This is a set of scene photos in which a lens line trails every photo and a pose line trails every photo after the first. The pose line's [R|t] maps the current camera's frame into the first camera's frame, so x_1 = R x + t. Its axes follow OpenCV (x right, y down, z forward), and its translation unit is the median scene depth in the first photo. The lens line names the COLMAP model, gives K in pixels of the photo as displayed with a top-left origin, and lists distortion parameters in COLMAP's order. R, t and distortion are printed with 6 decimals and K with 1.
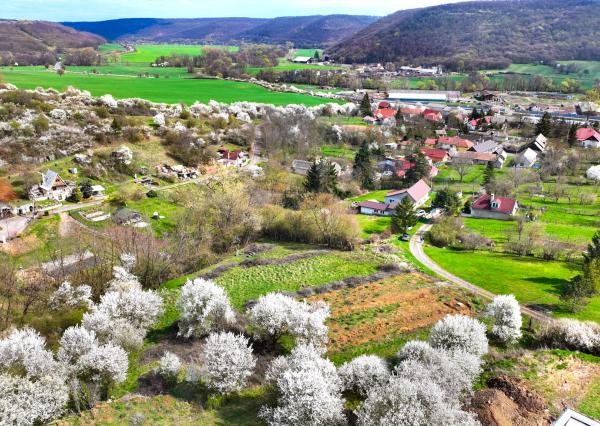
lens RADIAL K [[534.8, 0, 298.4], [0, 534.8, 212.0], [0, 0, 1]] dist [0.009458, -0.007254]
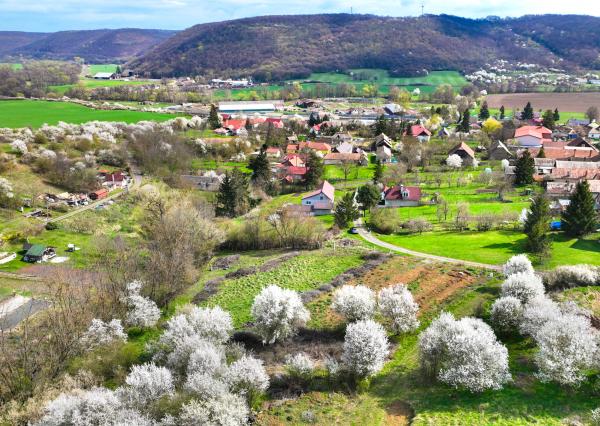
lens RADIAL K [[534.8, 0, 299.6], [0, 534.8, 213.9], [0, 0, 1]] dist [0.009458, -0.007254]
pose [[0.929862, -0.121609, 0.347228, -0.169688], [0.128390, 0.991718, 0.003504, -0.003109], [-0.344778, 0.041322, 0.937774, 0.002990]]
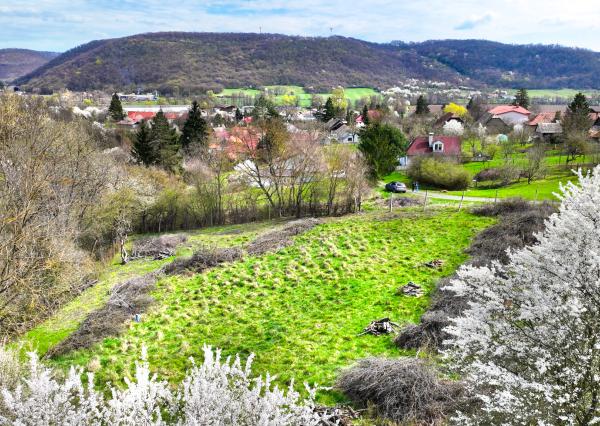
lens RADIAL K [[534.8, 0, 301.0], [0, 534.8, 214.8], [0, 0, 1]] dist [0.009458, -0.007254]
pose [[0.851440, -0.131846, 0.507610, -0.118260], [0.167387, 0.985580, -0.024774, 0.044458], [-0.497023, 0.106061, 0.861231, 0.326302]]
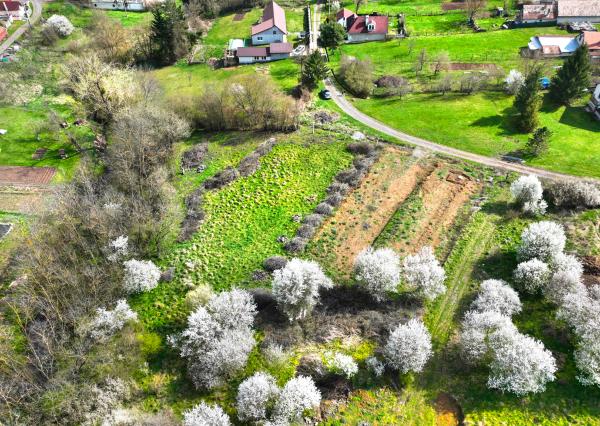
lens RADIAL K [[534.8, 0, 301.2], [0, 534.8, 215.5], [0, 0, 1]] dist [0.009458, -0.007254]
pose [[0.850047, -0.376240, 0.368595, -0.175741], [0.176541, 0.862856, 0.473617, -0.143711], [-0.496238, -0.337525, 0.799890, 0.089429]]
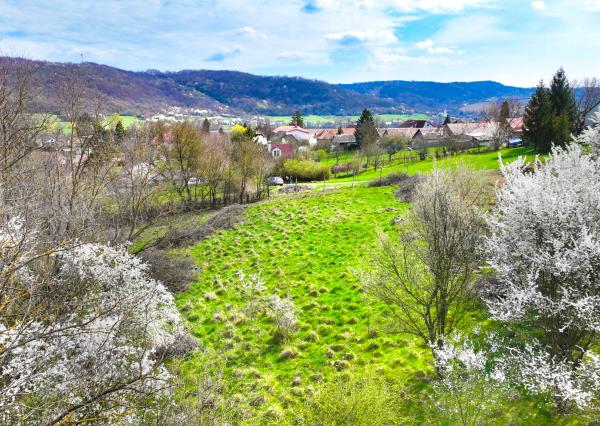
lens RADIAL K [[534.8, 0, 299.3], [0, 534.8, 212.5], [0, 0, 1]] dist [0.009458, -0.007254]
pose [[0.548077, -0.164160, 0.820160, -0.212727], [0.266441, 0.963737, 0.014846, 0.050225], [-0.792856, 0.210388, 0.571941, 0.353470]]
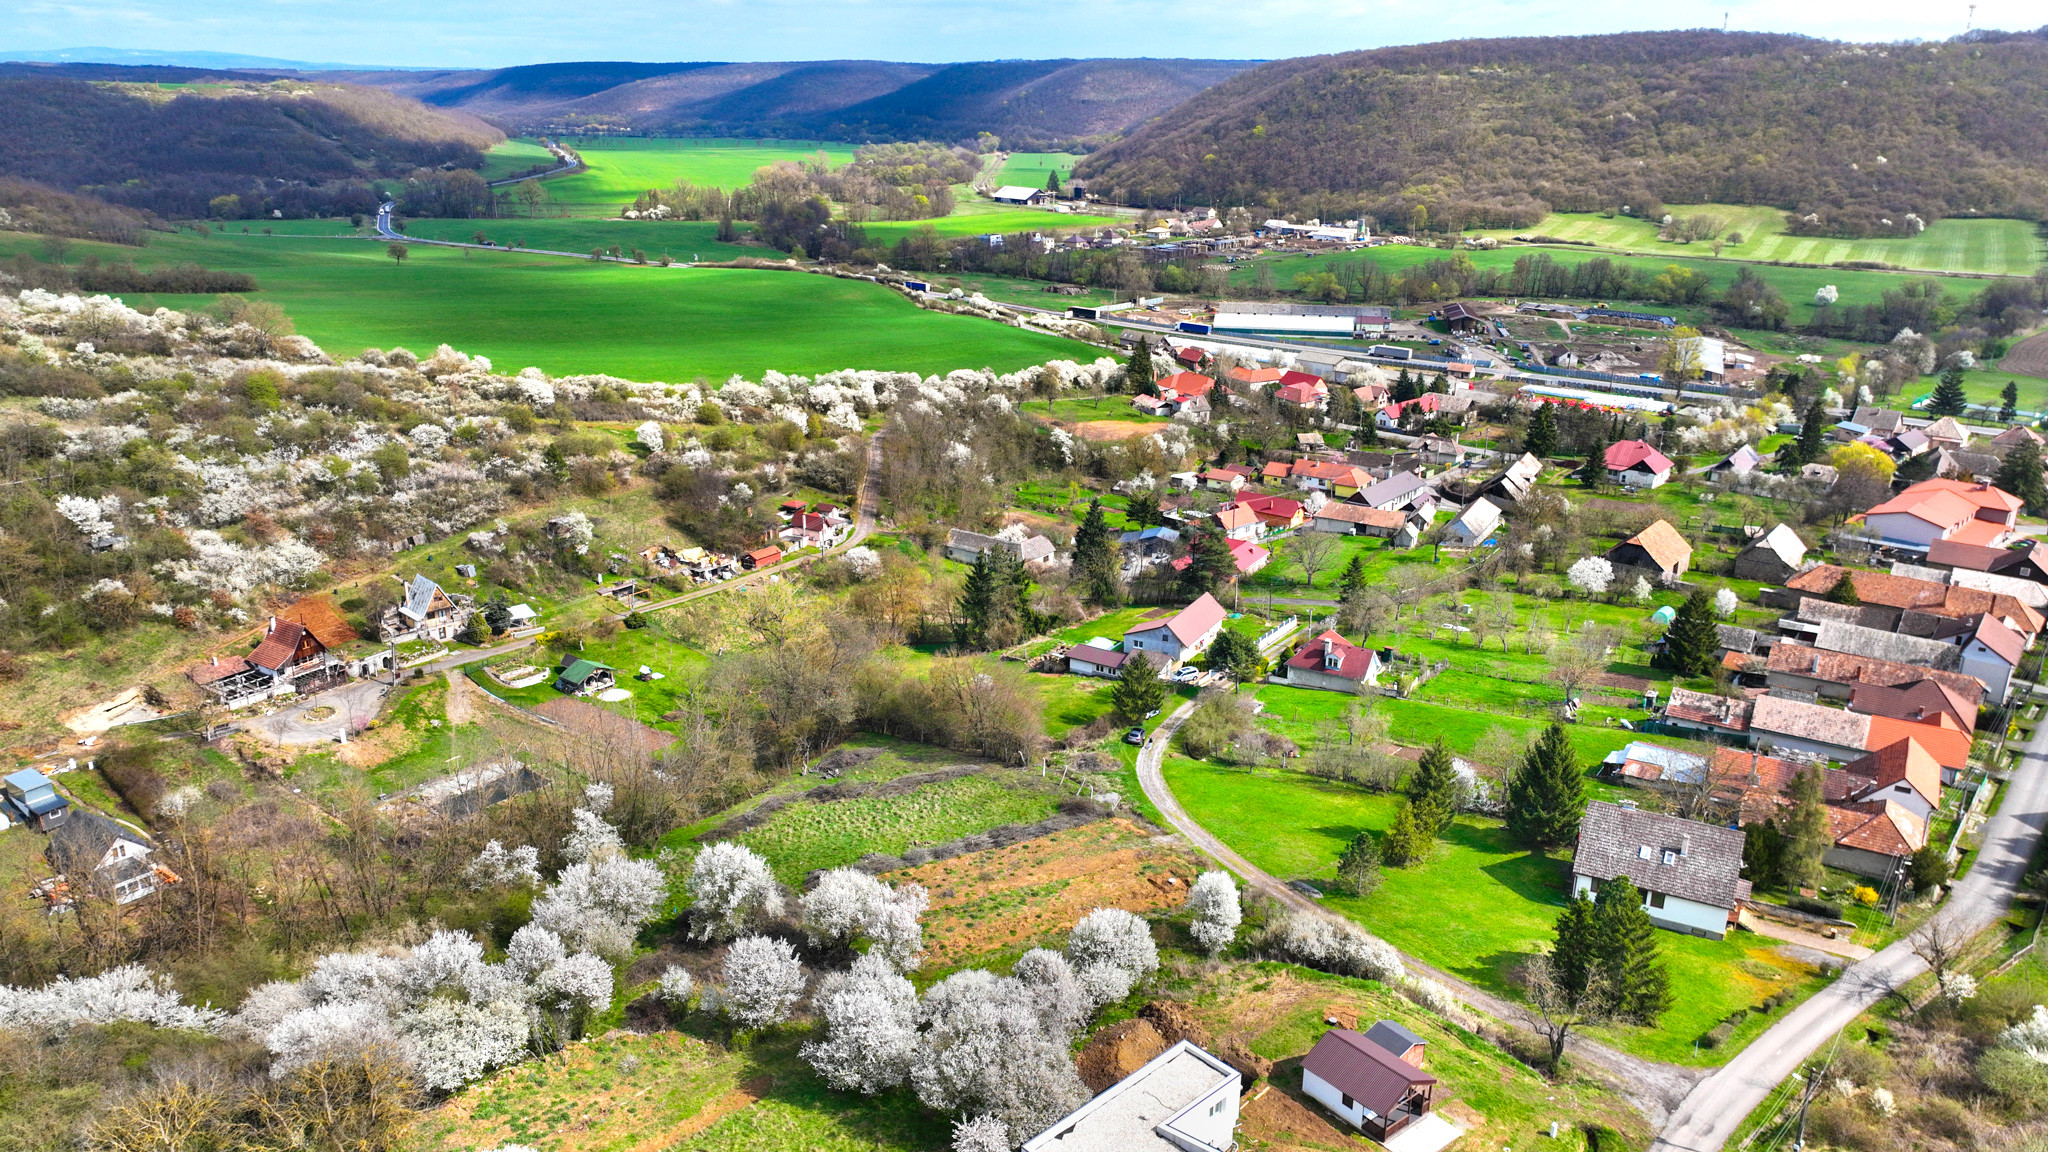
lens RADIAL K [[1445.0, 0, 1017.3], [0, 1445.0, 570.7], [0, 0, 1]] dist [0.009241, -0.005537]
pose [[0.999999, -0.001139, -0.001270, 0.053616], [0.001136, 0.999996, -0.002556, -0.064535], [0.001273, 0.002555, 0.999996, -0.229145]]
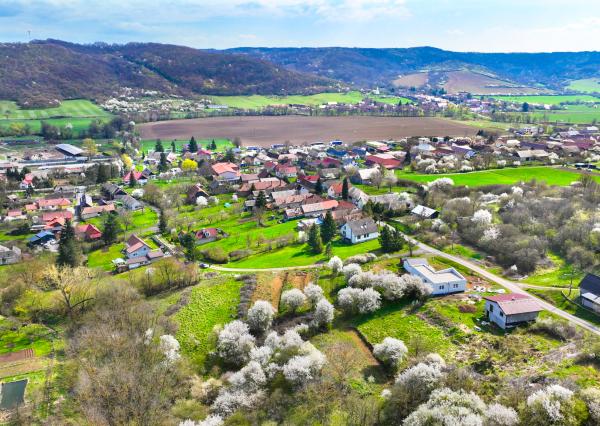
lens RADIAL K [[534.8, 0, 298.0], [0, 534.8, 213.9], [0, 0, 1]] dist [0.009458, -0.007254]
pose [[0.473857, -0.249758, 0.844441, -0.603628], [0.281528, 0.951576, 0.123466, -0.135430], [-0.834387, 0.179229, 0.521225, -0.073341]]
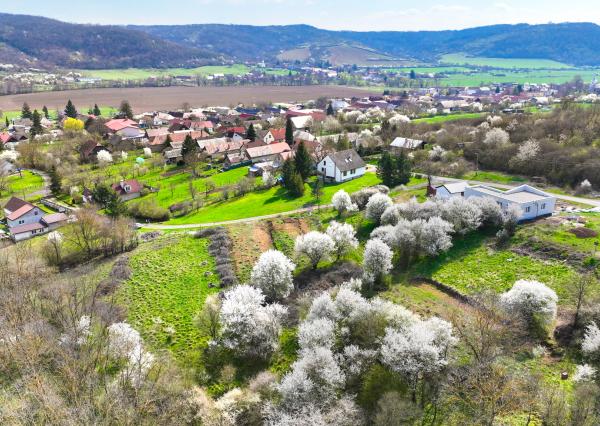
lens RADIAL K [[534.8, 0, 300.7], [0, 534.8, 212.6], [0, 0, 1]] dist [0.009458, -0.007254]
pose [[0.254812, -0.295667, 0.920680, -0.441812], [0.308102, 0.927311, 0.212525, -0.066434], [-0.916594, 0.229509, 0.327386, 0.185952]]
